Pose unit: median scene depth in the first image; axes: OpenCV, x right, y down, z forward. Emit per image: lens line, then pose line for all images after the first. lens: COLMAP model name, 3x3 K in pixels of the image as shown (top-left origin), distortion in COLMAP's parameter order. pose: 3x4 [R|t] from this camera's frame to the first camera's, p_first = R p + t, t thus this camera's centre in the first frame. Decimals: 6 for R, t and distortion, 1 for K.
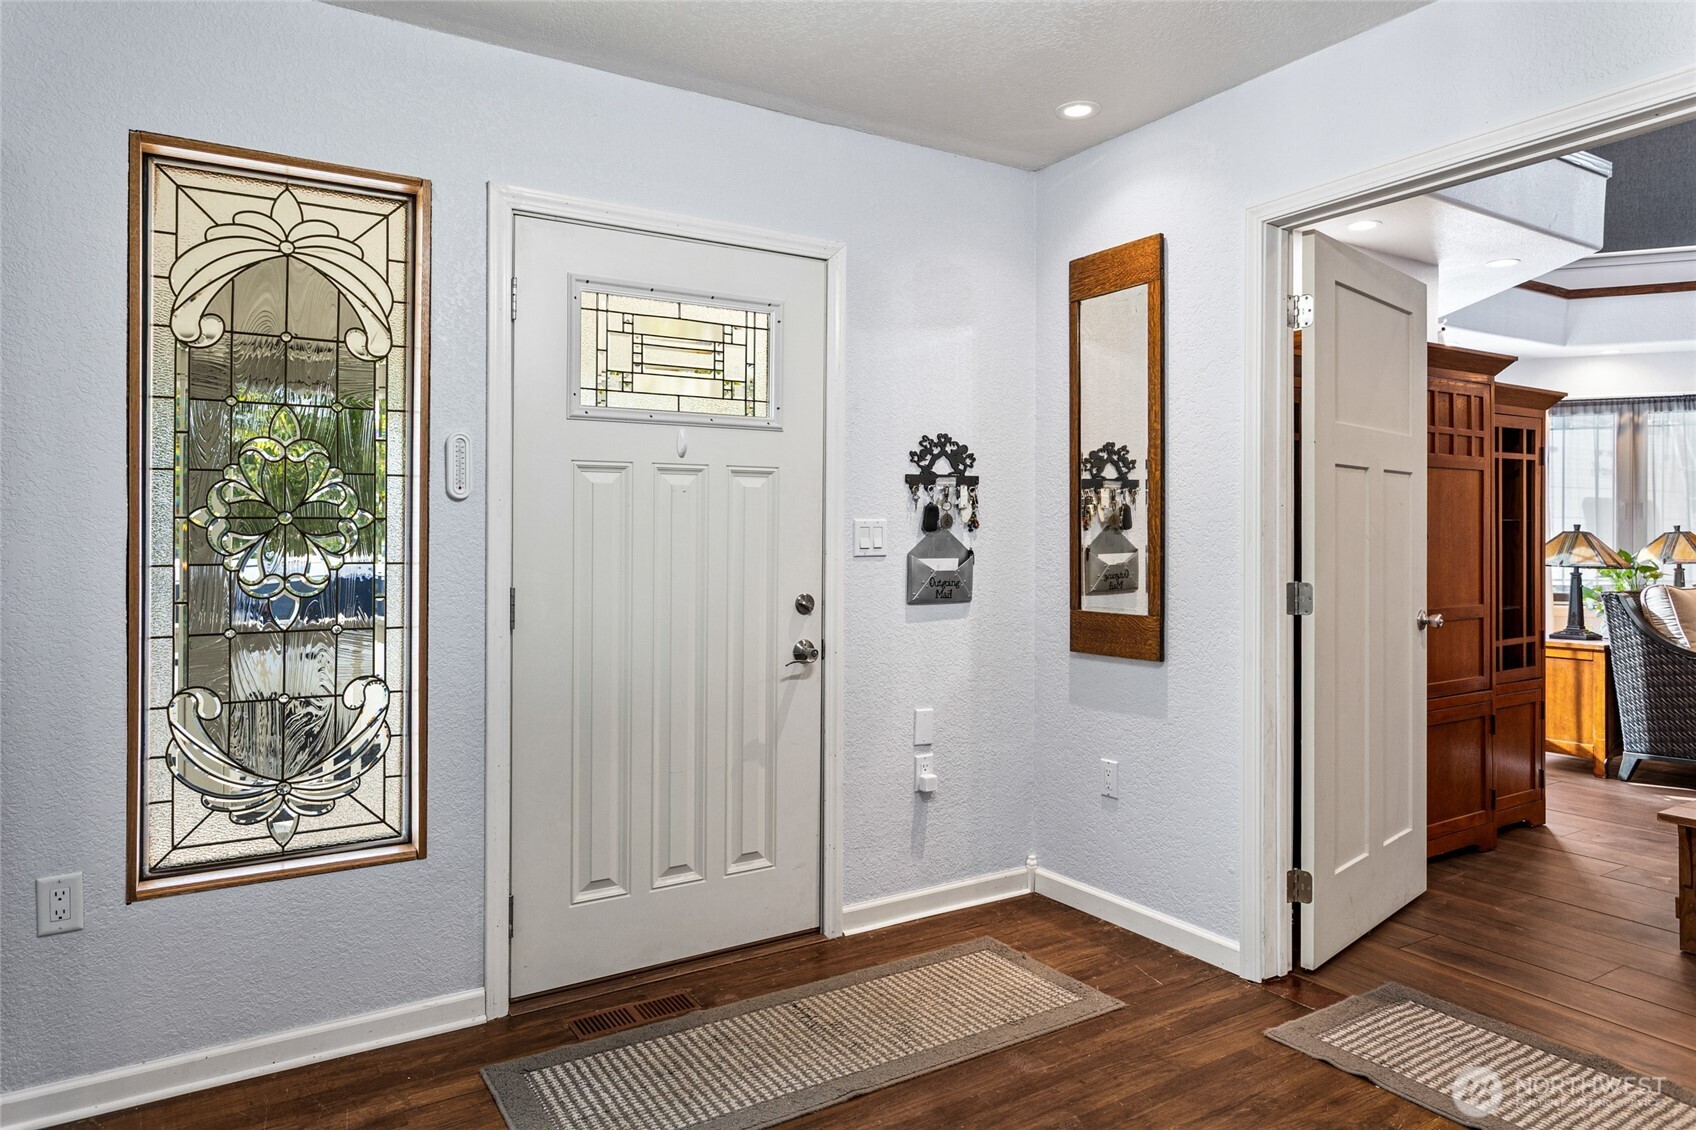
lens RADIAL K [[1037.3, 0, 824.1], [0, 1037.3, 540.4], [0, 0, 1]] dist [-0.004126, 0.010838]
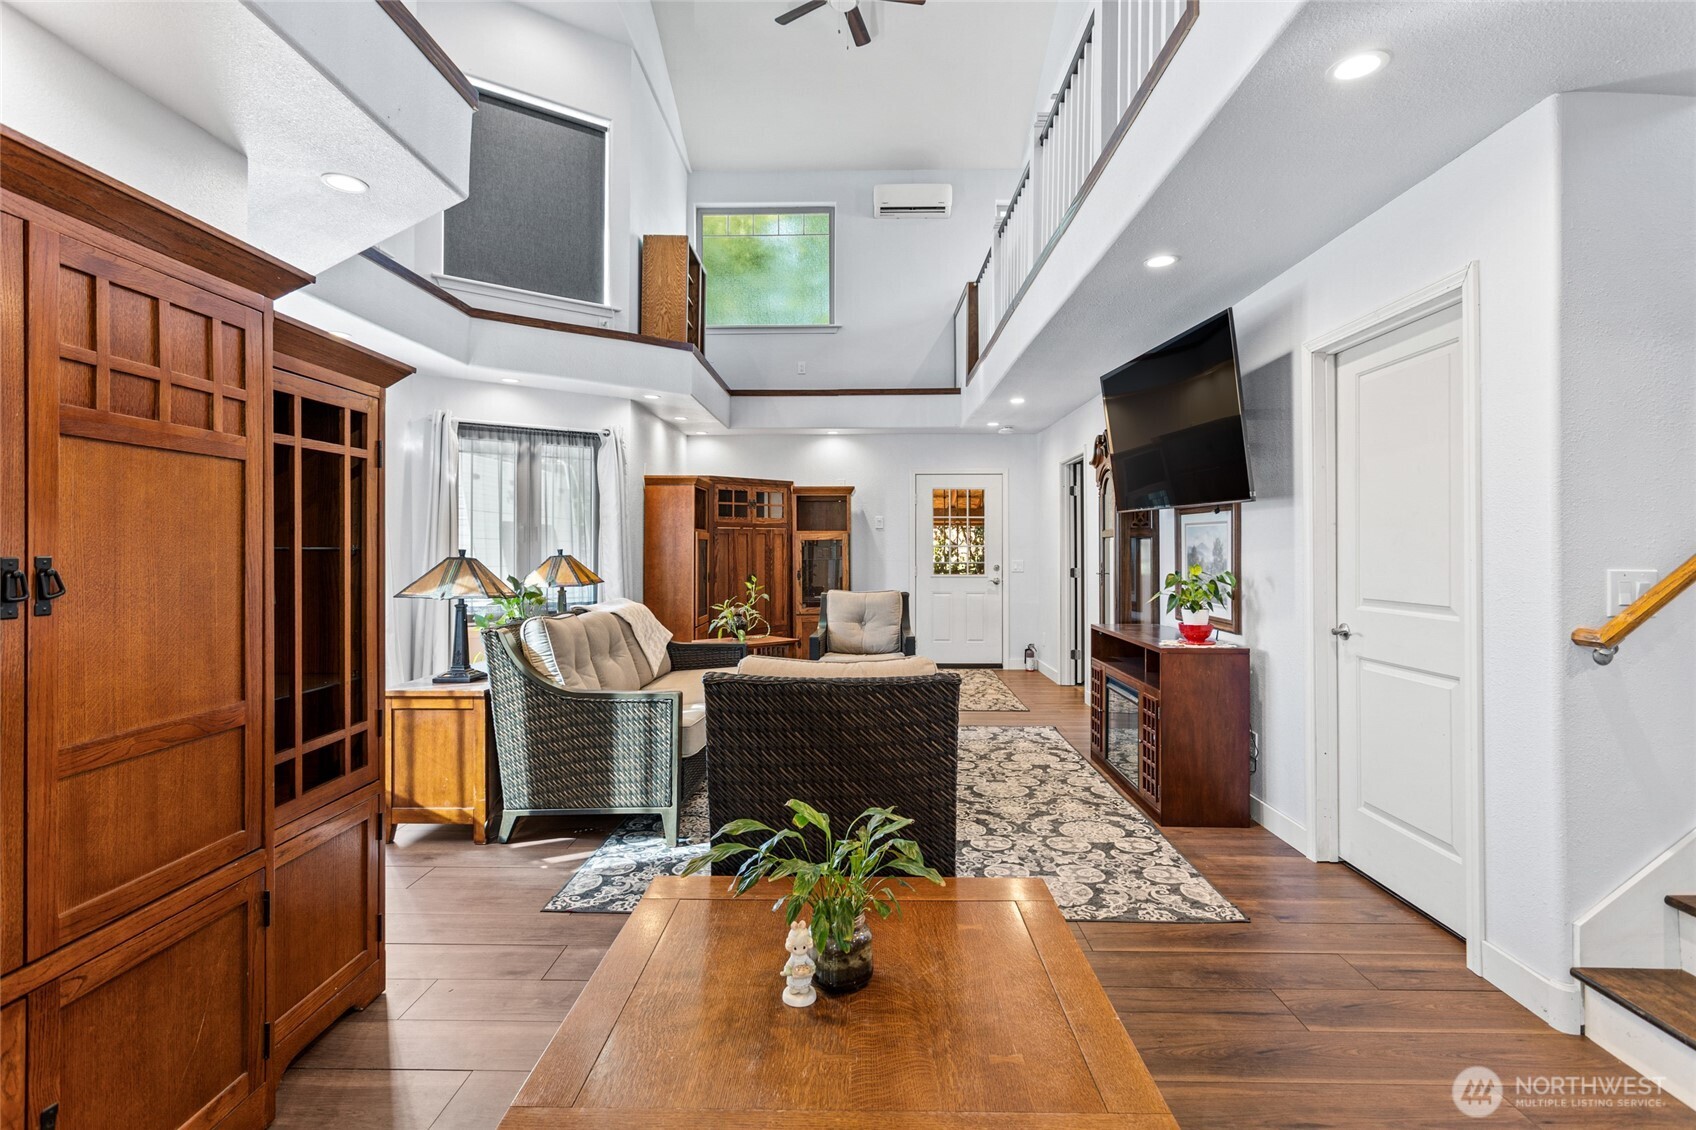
lens RADIAL K [[814.9, 0, 840.3], [0, 814.9, 560.9], [0, 0, 1]] dist [0.000161, 0.000597]
pose [[0.543006, -0.010194, 0.839667, 0.527845], [0.001883, 0.999939, 0.010922, -0.020715], [-0.839726, -0.004350, 0.542992, 0.589769]]
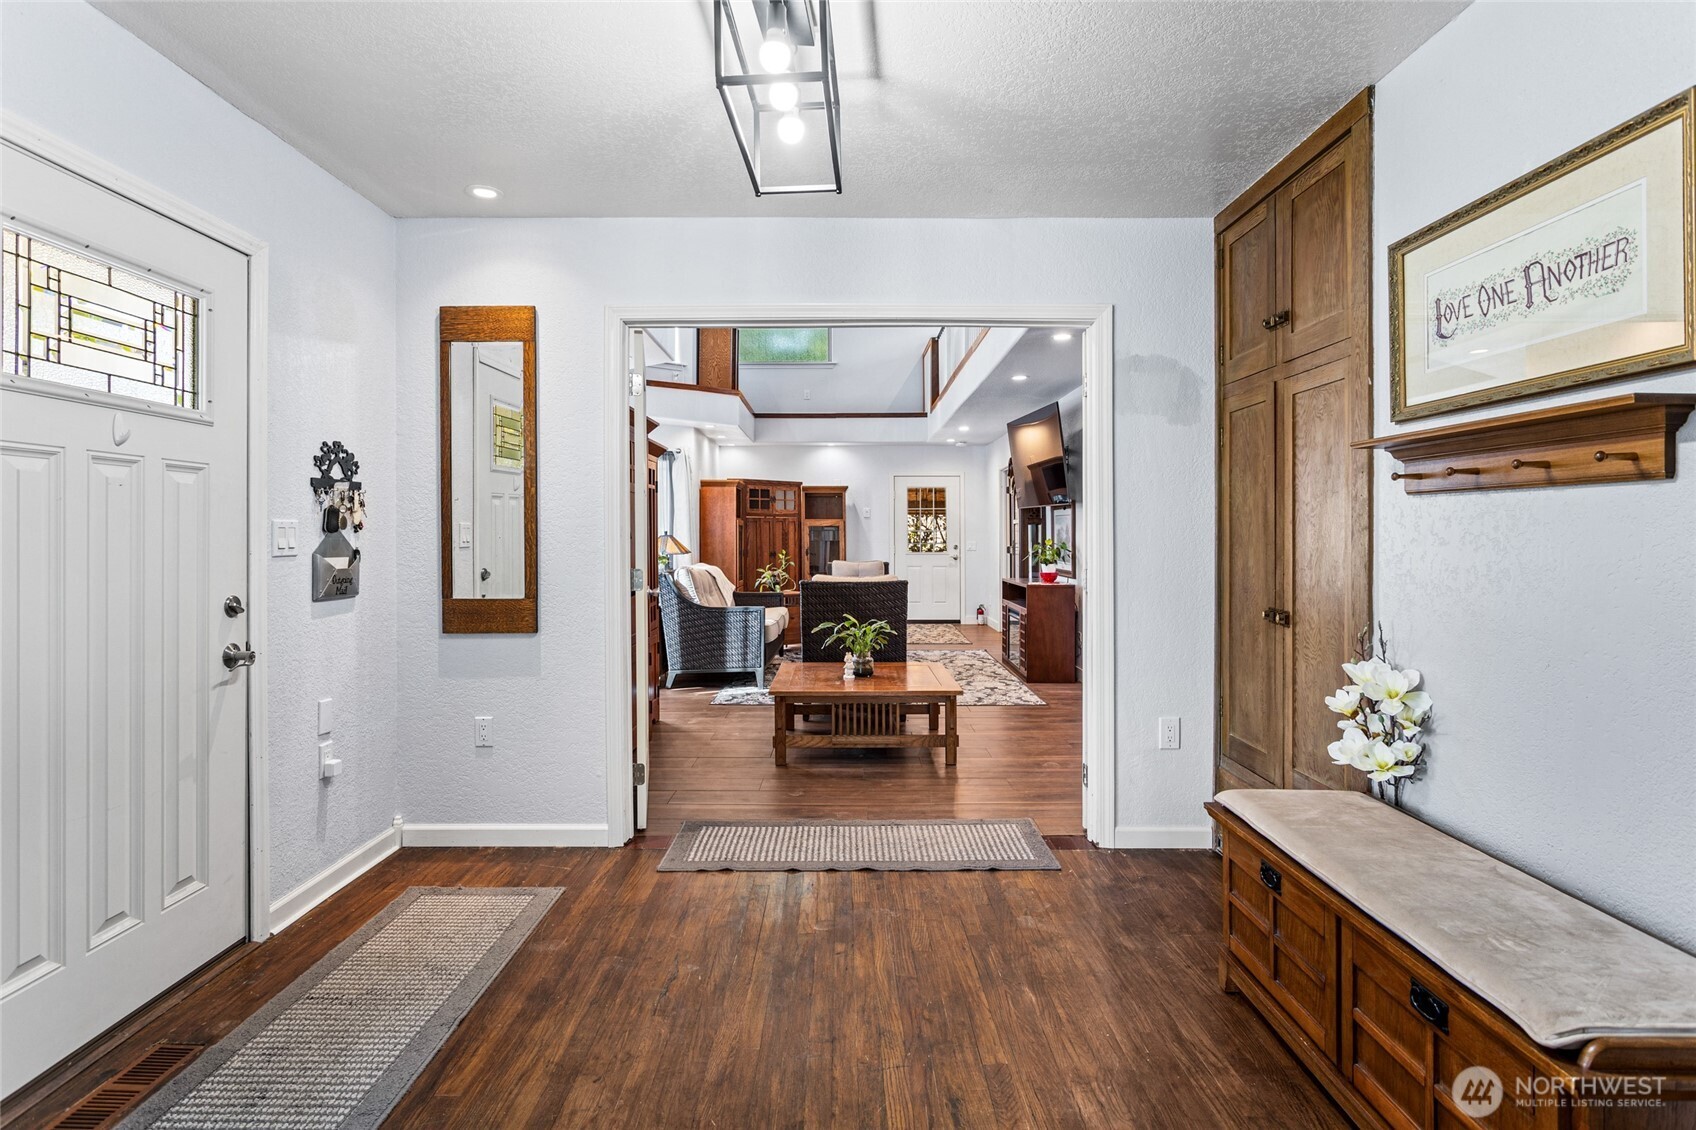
lens RADIAL K [[876.0, 0, 818.4], [0, 876.0, 541.2], [0, 0, 1]] dist [0.003022, 0.002024]
pose [[0.542778, -0.001888, 0.839874, -0.384404], [0.002004, 0.999998, 0.000954, 0.000565], [-0.839874, 0.001165, 0.542780, 0.090467]]
